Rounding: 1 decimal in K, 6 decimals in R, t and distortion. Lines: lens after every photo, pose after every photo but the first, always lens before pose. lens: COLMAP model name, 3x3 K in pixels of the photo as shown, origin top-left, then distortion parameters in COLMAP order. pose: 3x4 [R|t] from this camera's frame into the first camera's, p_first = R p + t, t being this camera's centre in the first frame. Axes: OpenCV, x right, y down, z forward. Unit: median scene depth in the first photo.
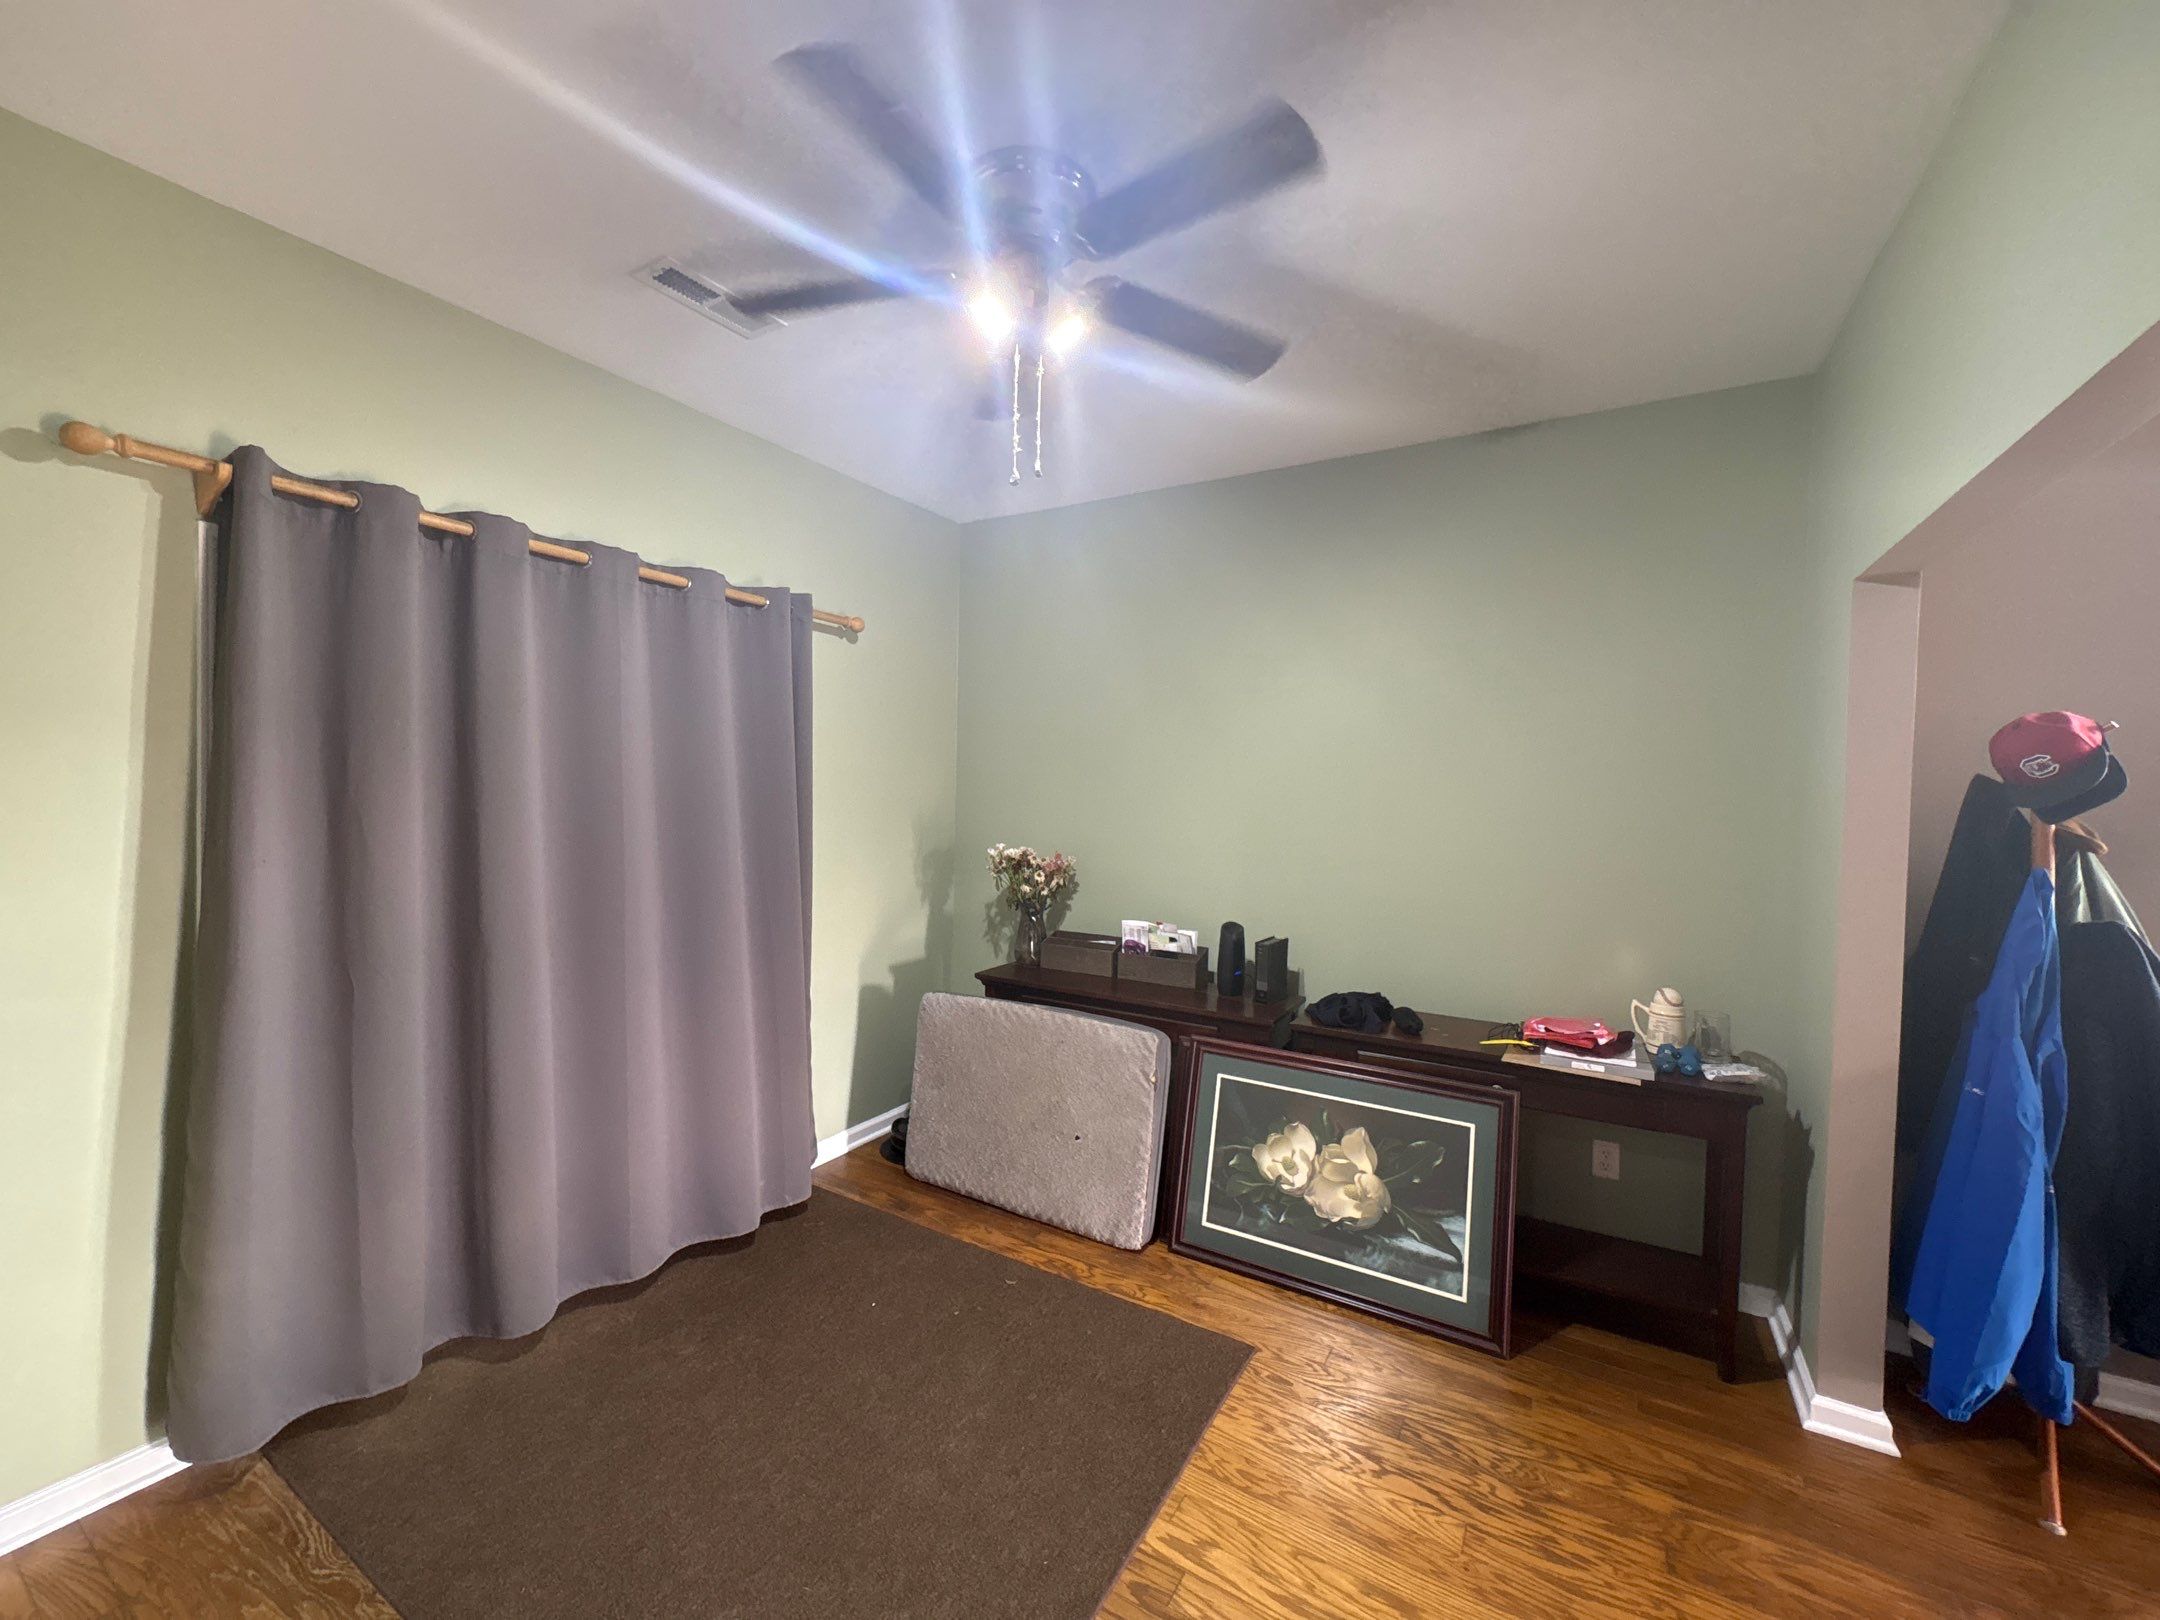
lens RADIAL K [[867.1, 0, 1085.5], [0, 867.1, 810.5], [0, 0, 1]] dist [0.000009, 0.000233]
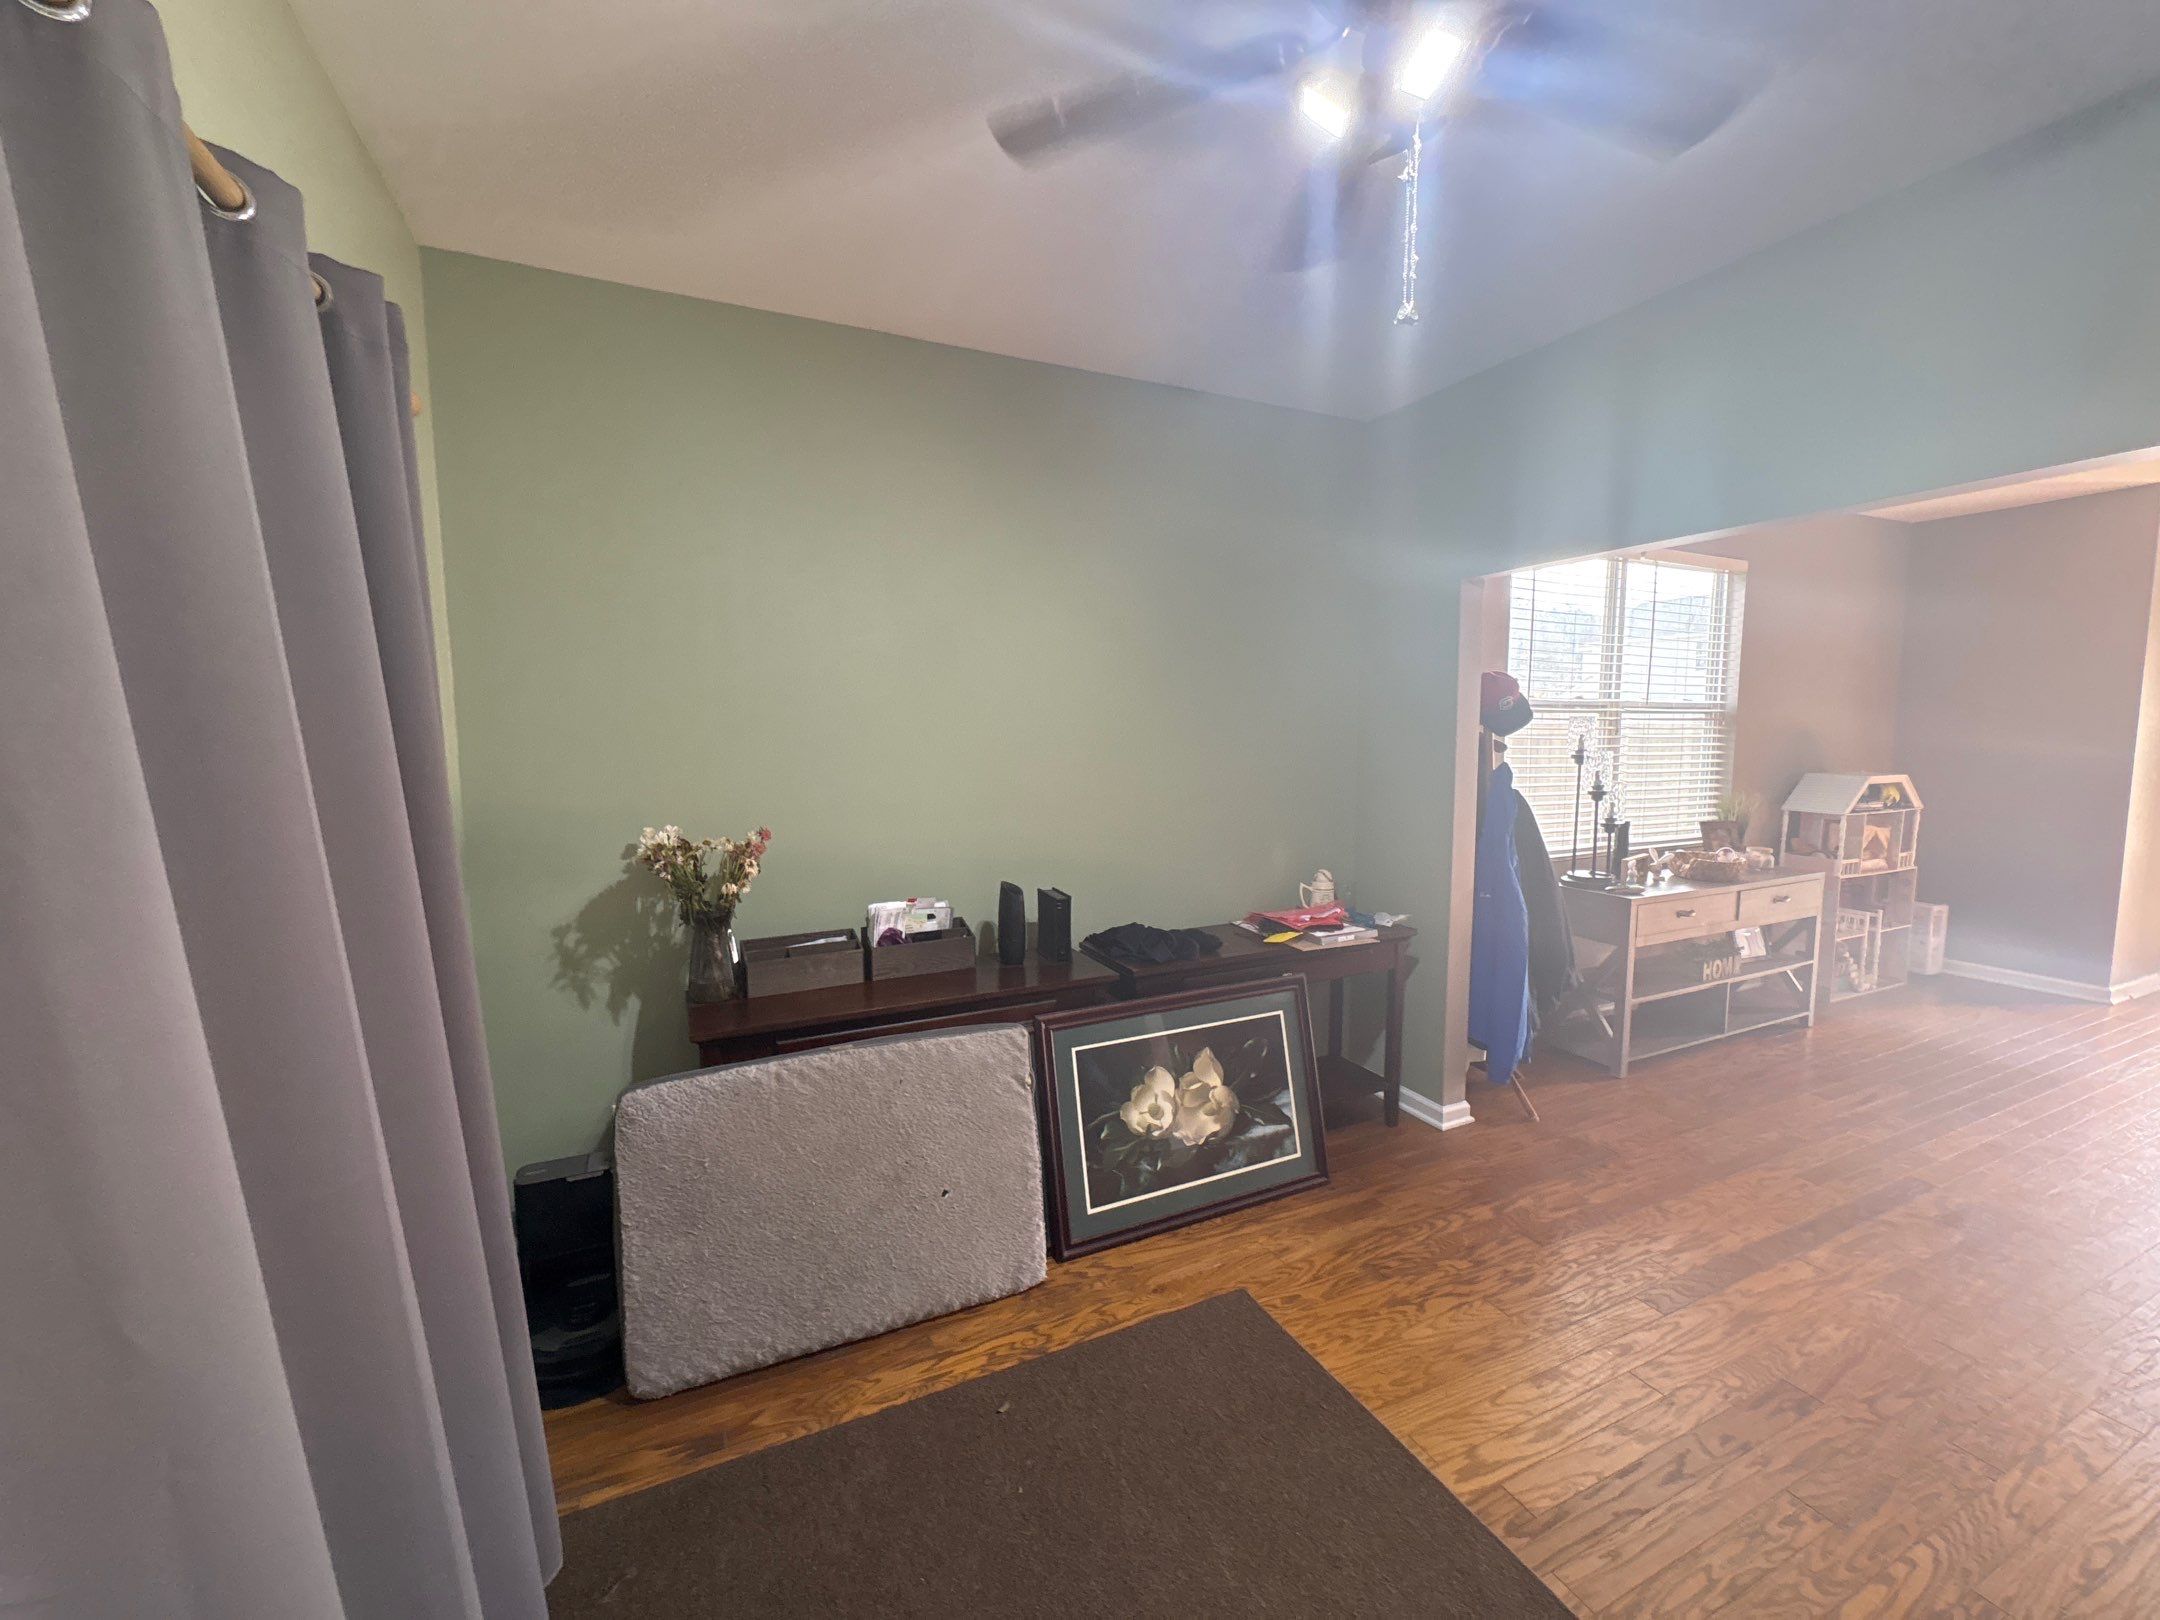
lens RADIAL K [[858.9, 0, 1077.3], [0, 858.9, 809.0], [0, 0, 1]] dist [0.000215, -0.000272]
pose [[0.562341, -0.103718, 0.820375, -0.586622], [0.037132, 0.994269, 0.100250, -0.033938], [-0.826071, -0.025912, 0.562969, 0.538315]]
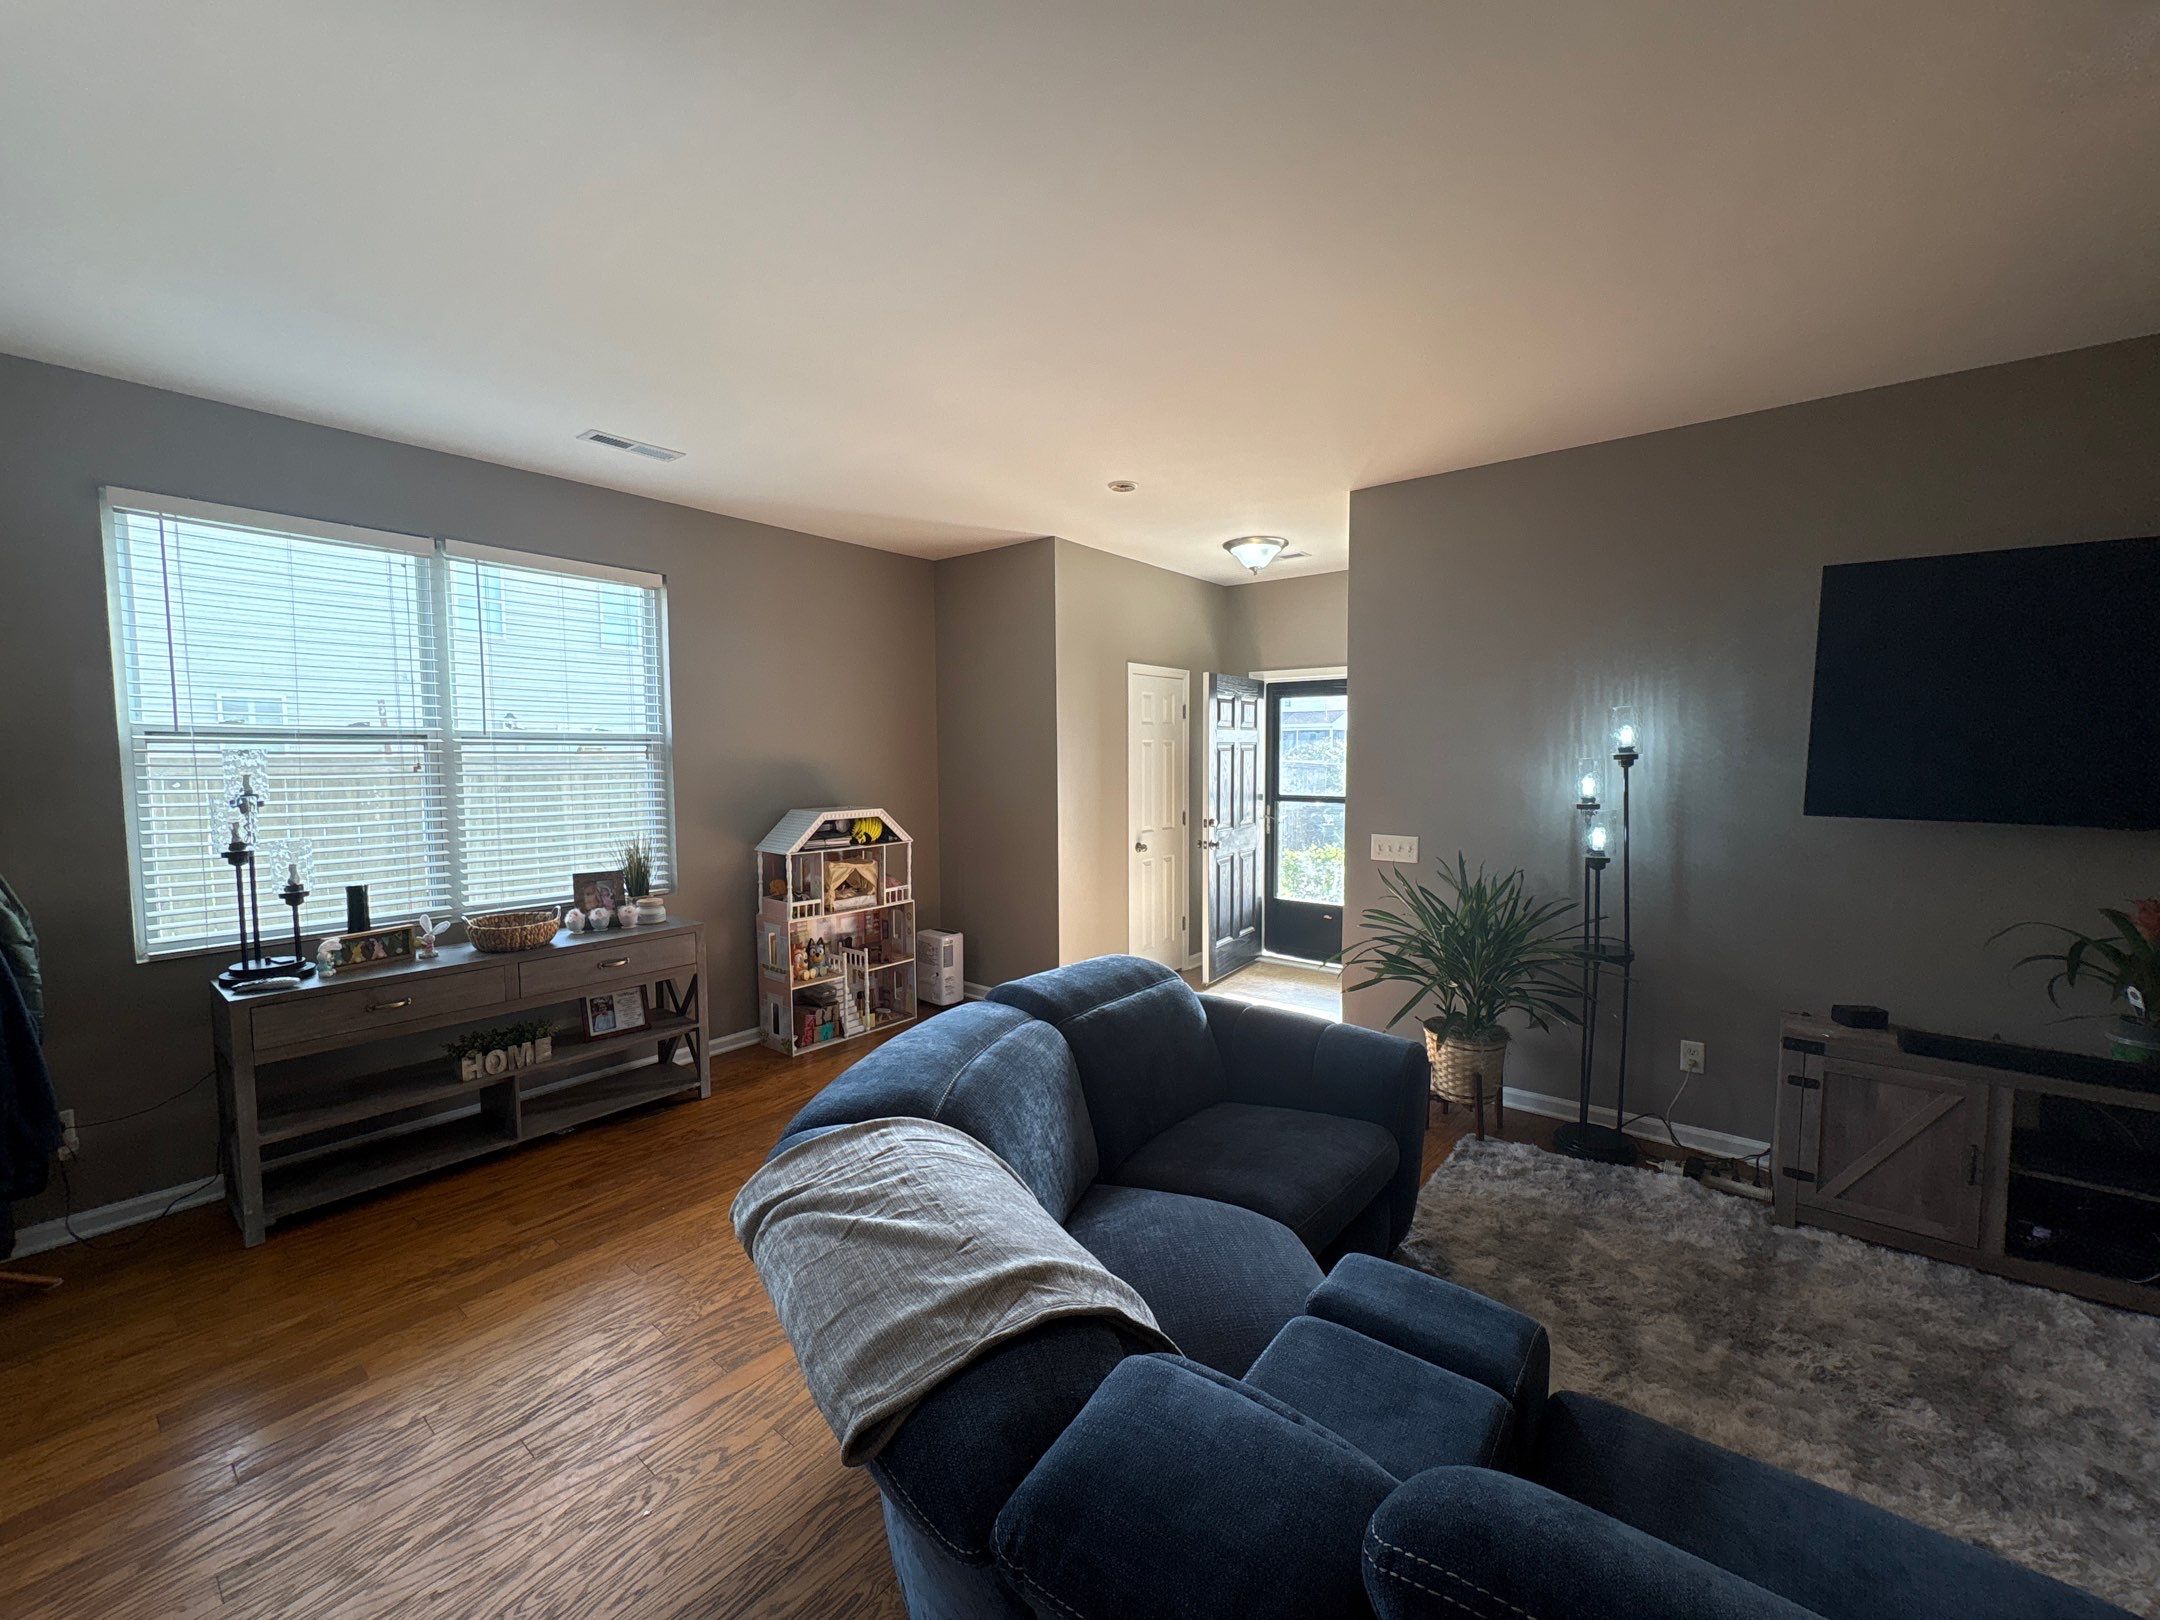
lens RADIAL K [[858.9, 0, 1077.3], [0, 858.9, 809.0], [0, 0, 1]] dist [0.000215, -0.000272]
pose [[0.132465, -0.087691, 0.987301, 0.175053], [0.030465, 0.995968, 0.084373, 0.002846], [-0.990719, 0.018901, 0.134603, -0.512336]]
